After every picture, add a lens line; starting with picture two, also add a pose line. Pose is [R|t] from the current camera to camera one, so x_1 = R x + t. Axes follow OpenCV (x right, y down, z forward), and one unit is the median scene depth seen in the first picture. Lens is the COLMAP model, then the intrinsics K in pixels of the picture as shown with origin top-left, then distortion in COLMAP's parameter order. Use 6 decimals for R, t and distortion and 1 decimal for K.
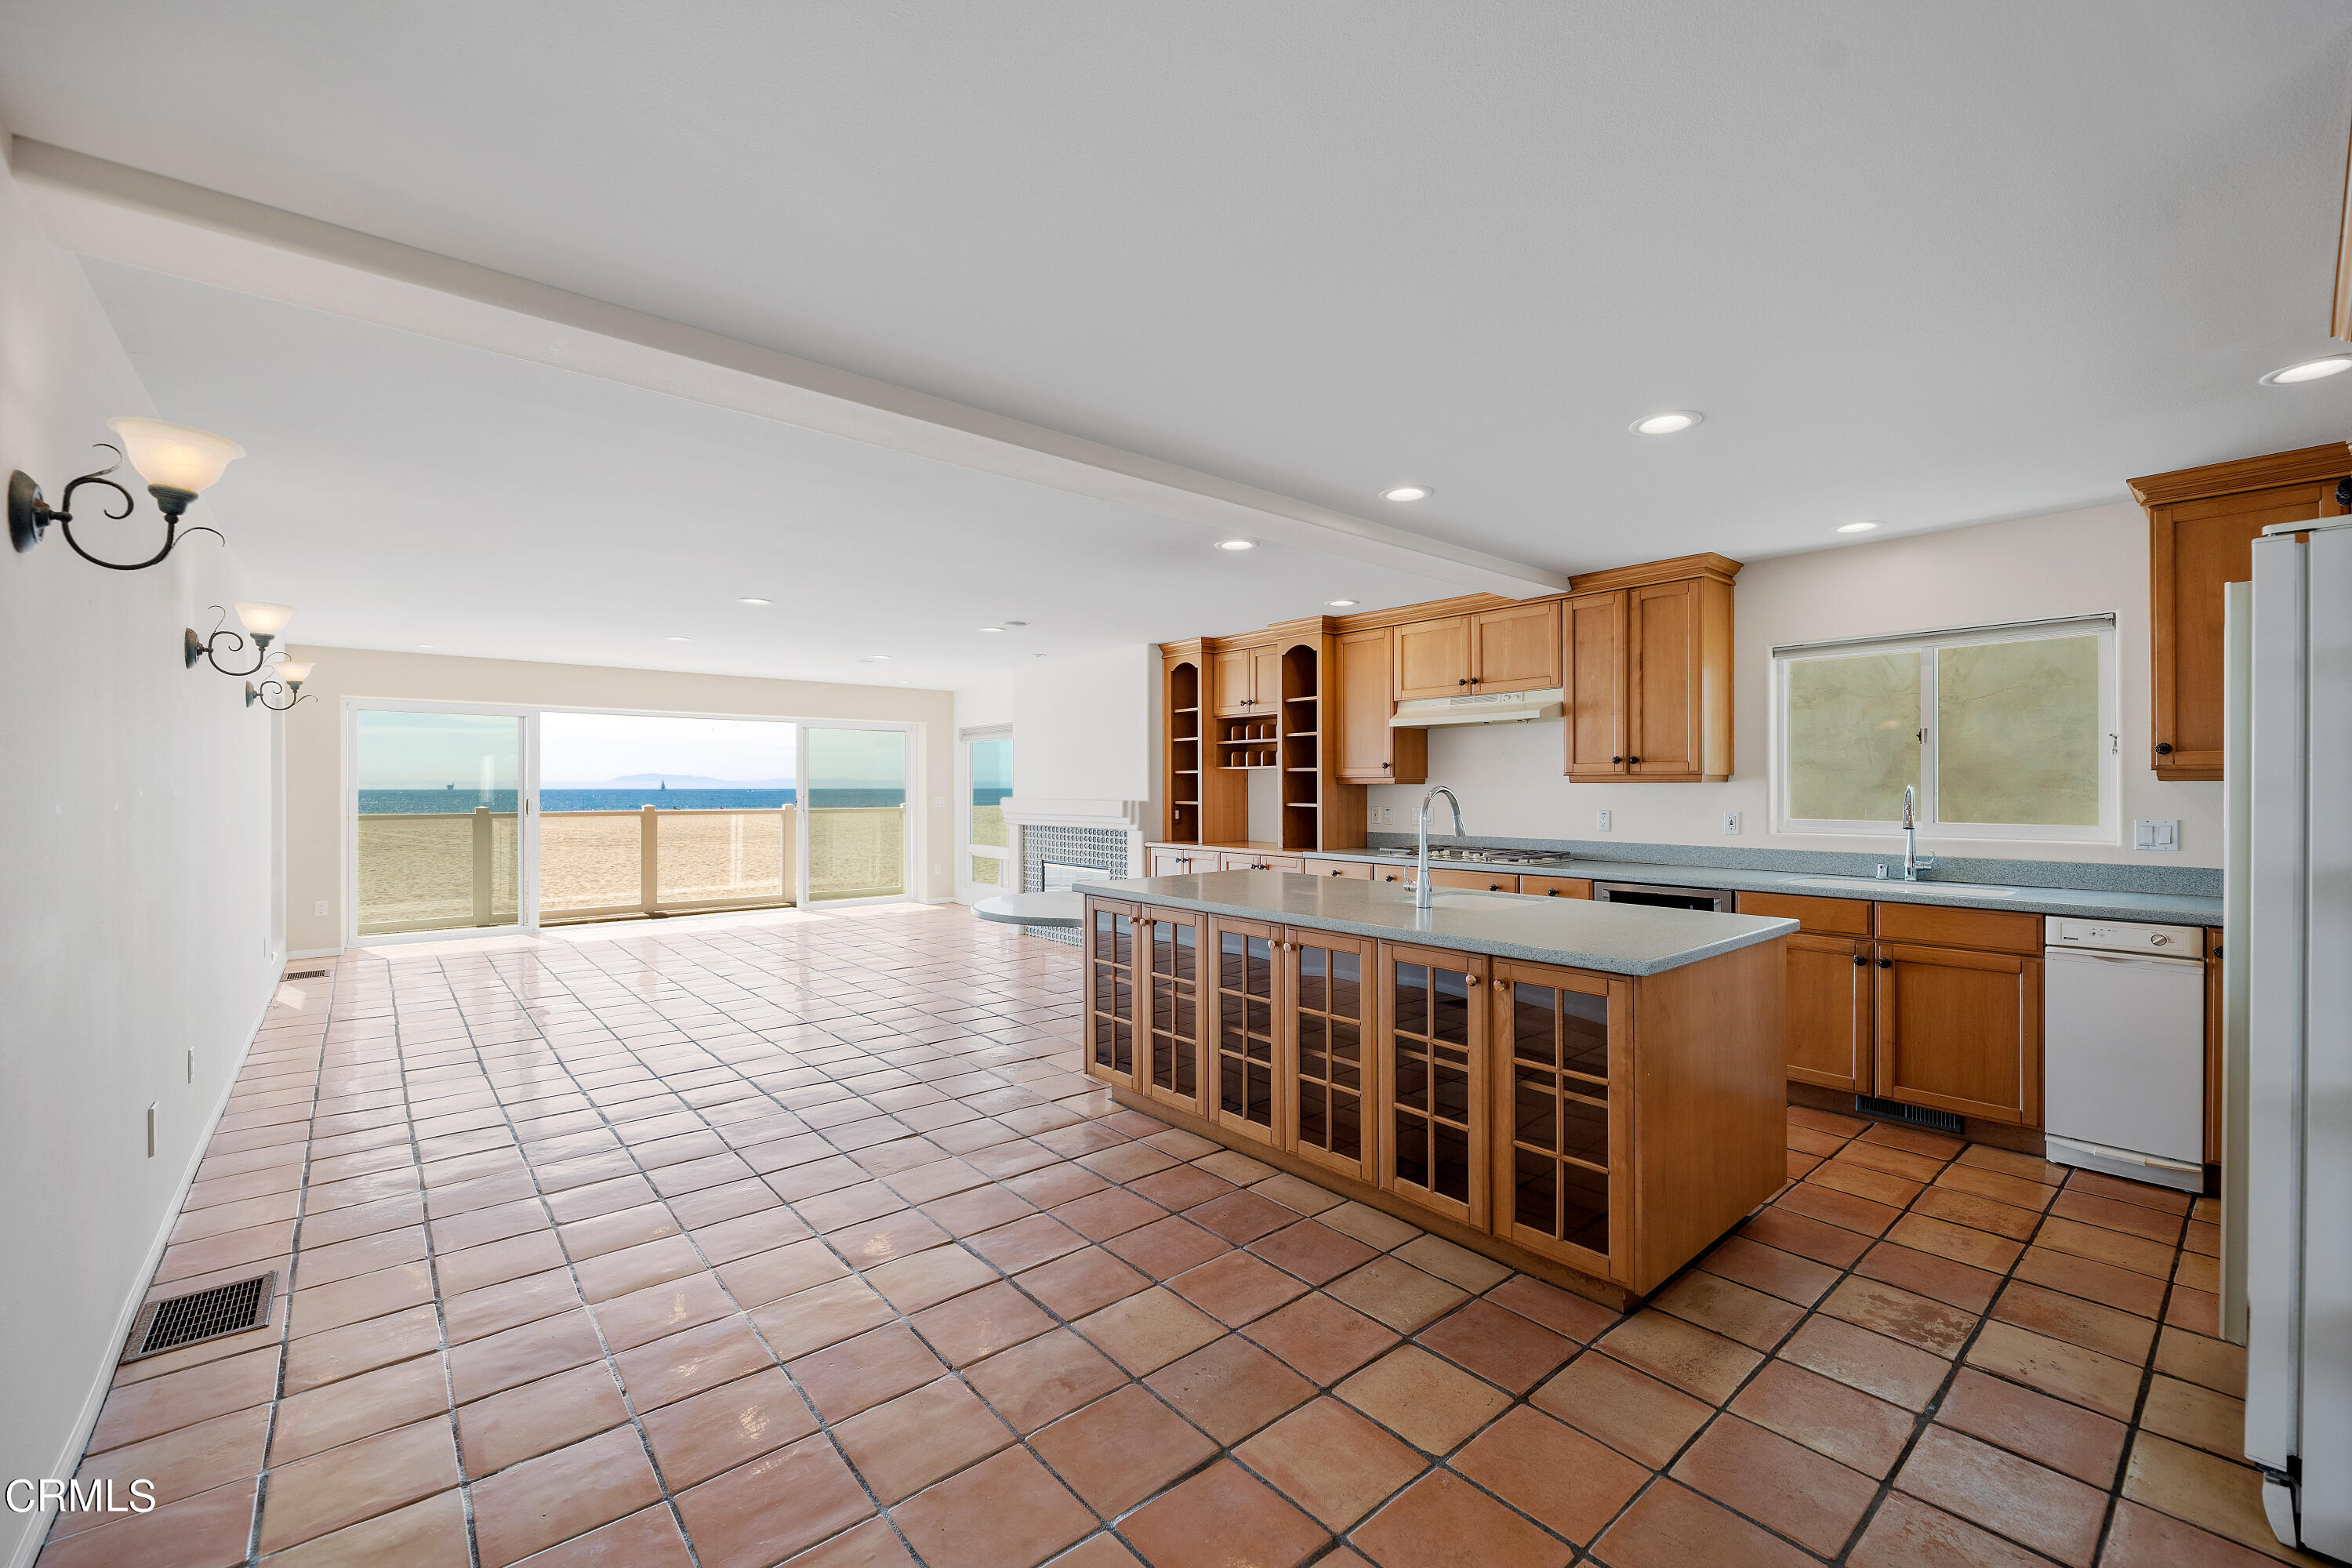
lens RADIAL K [[952.4, 0, 1167.9], [0, 952.4, 794.6], [0, 0, 1]] dist [0.001130, -0.003331]
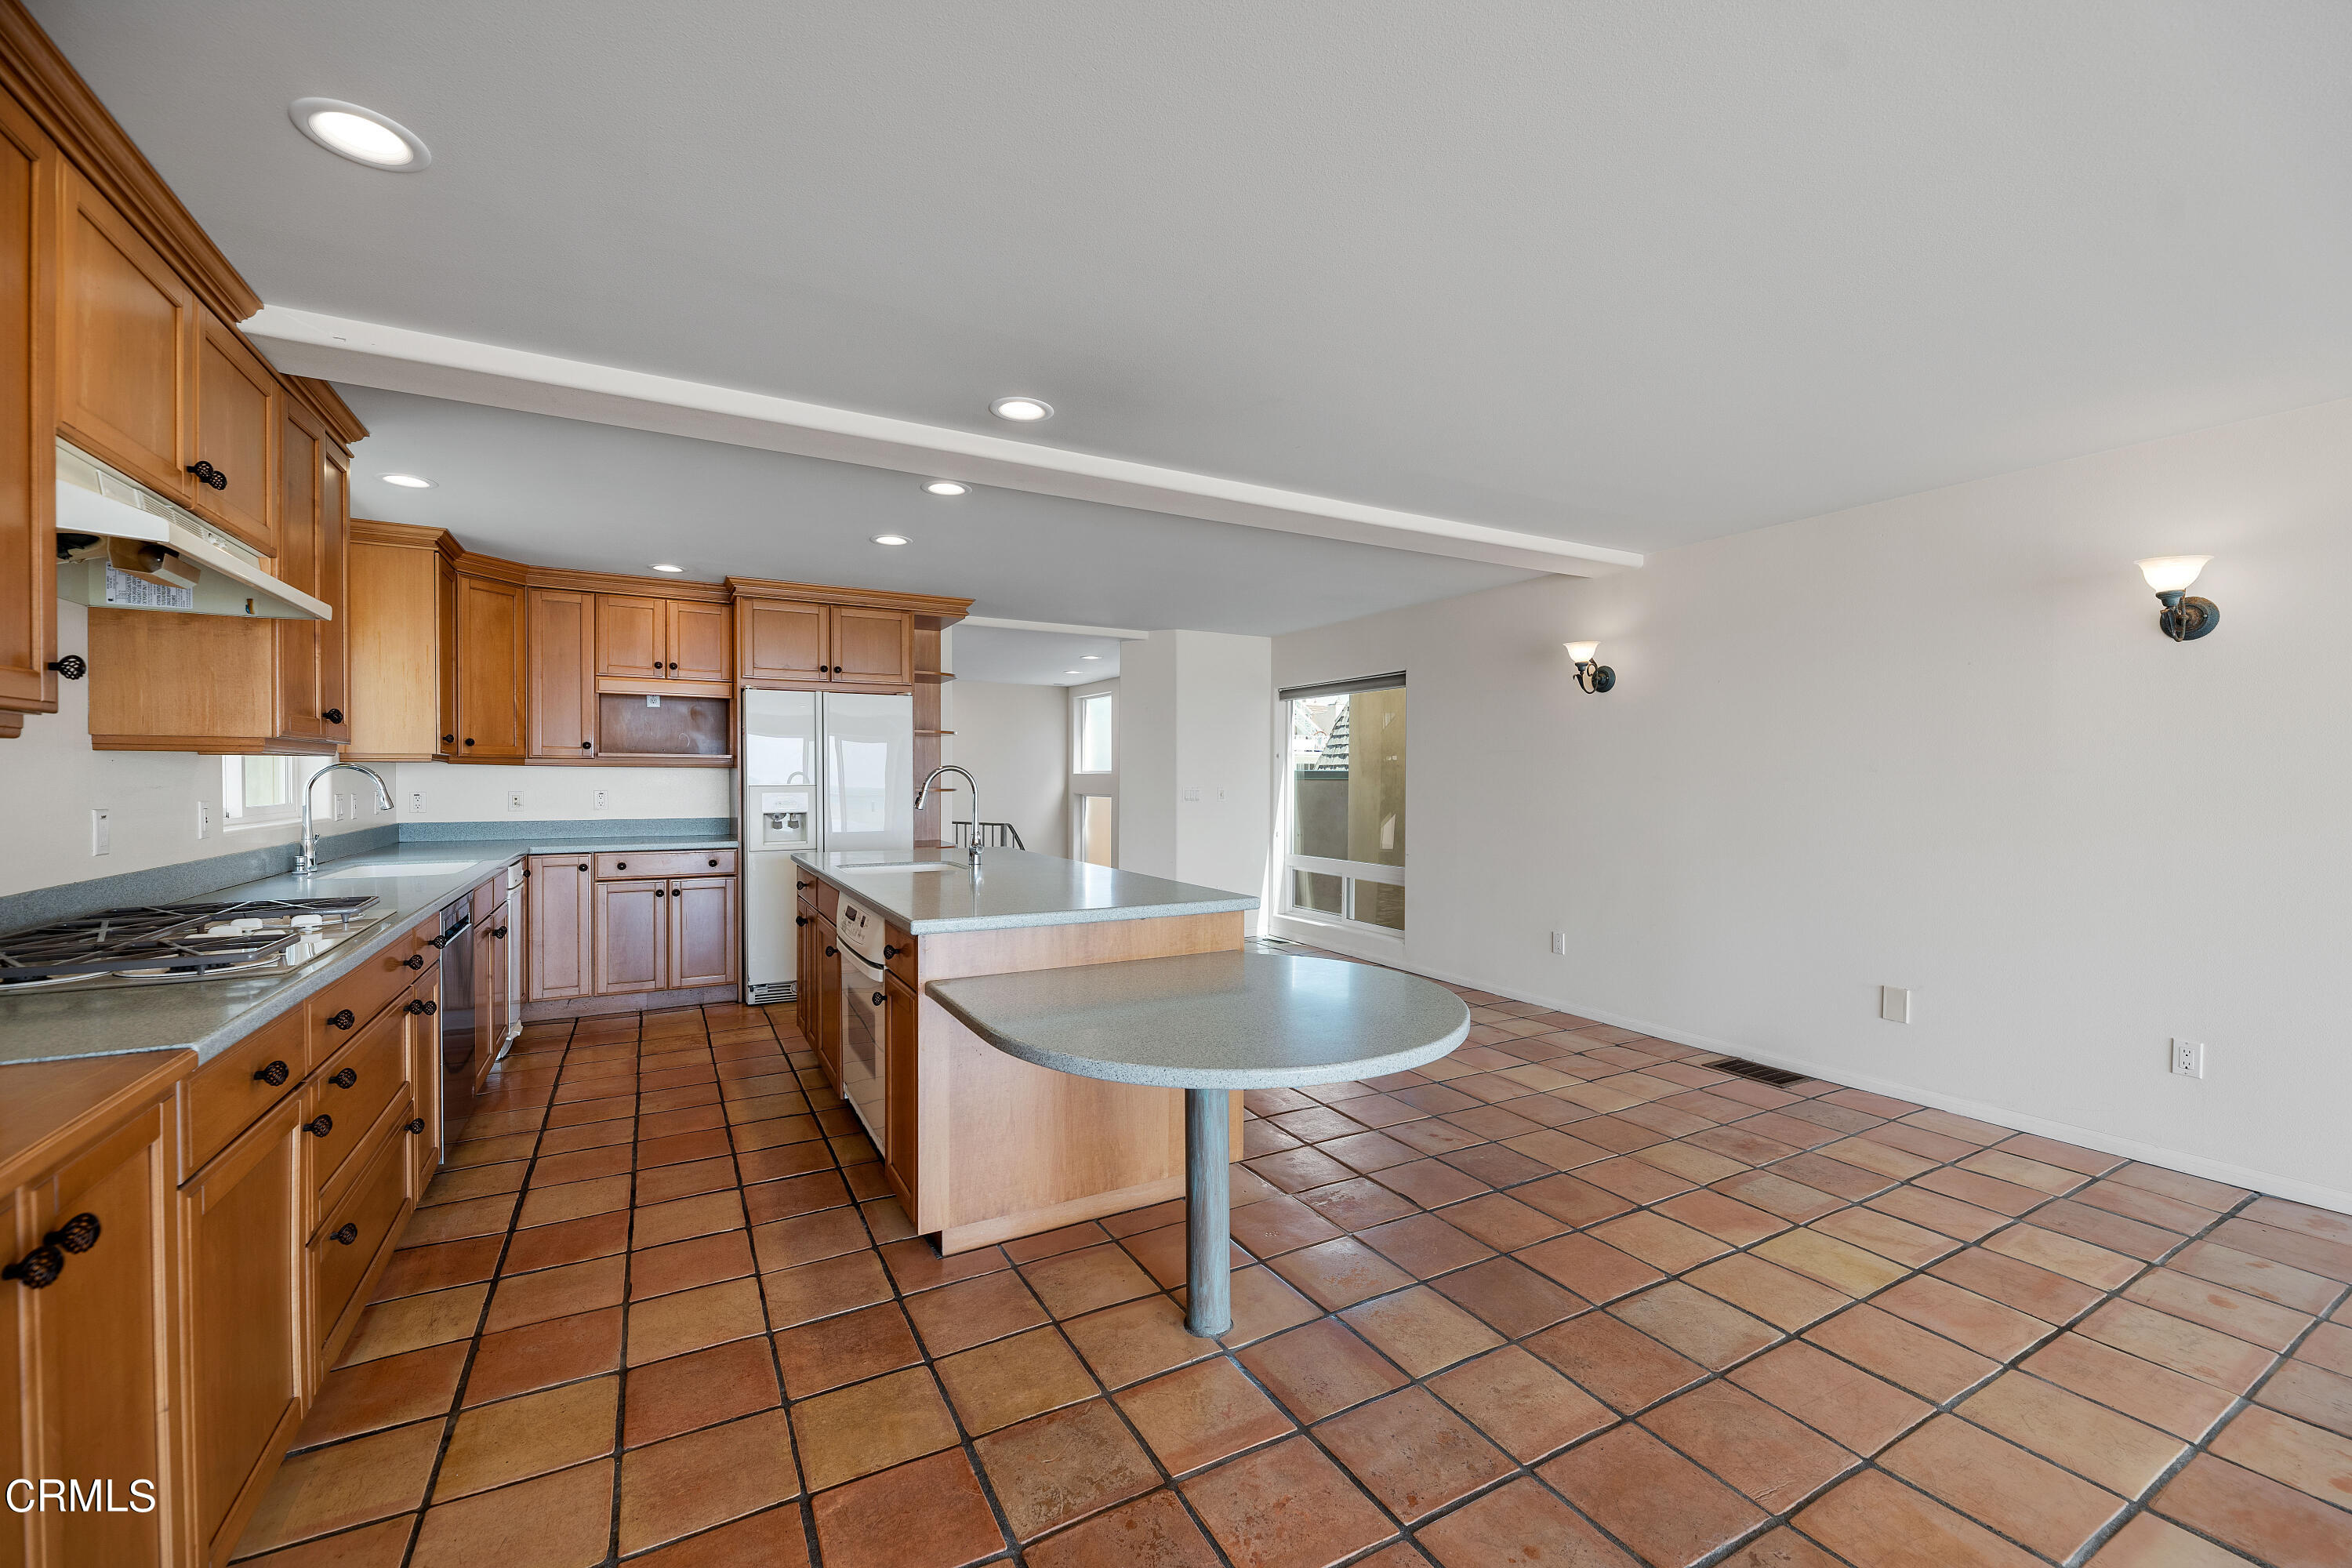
lens RADIAL K [[952.4, 0, 1189.7], [0, 952.4, 787.4], [0, 0, 1]] dist [0.001130, -0.003331]
pose [[-0.985546, -0.004080, 0.169361, -0.147826], [-0.001242, 0.999857, 0.016861, -0.002322], [-0.169406, 0.016407, -0.985410, 1.496791]]
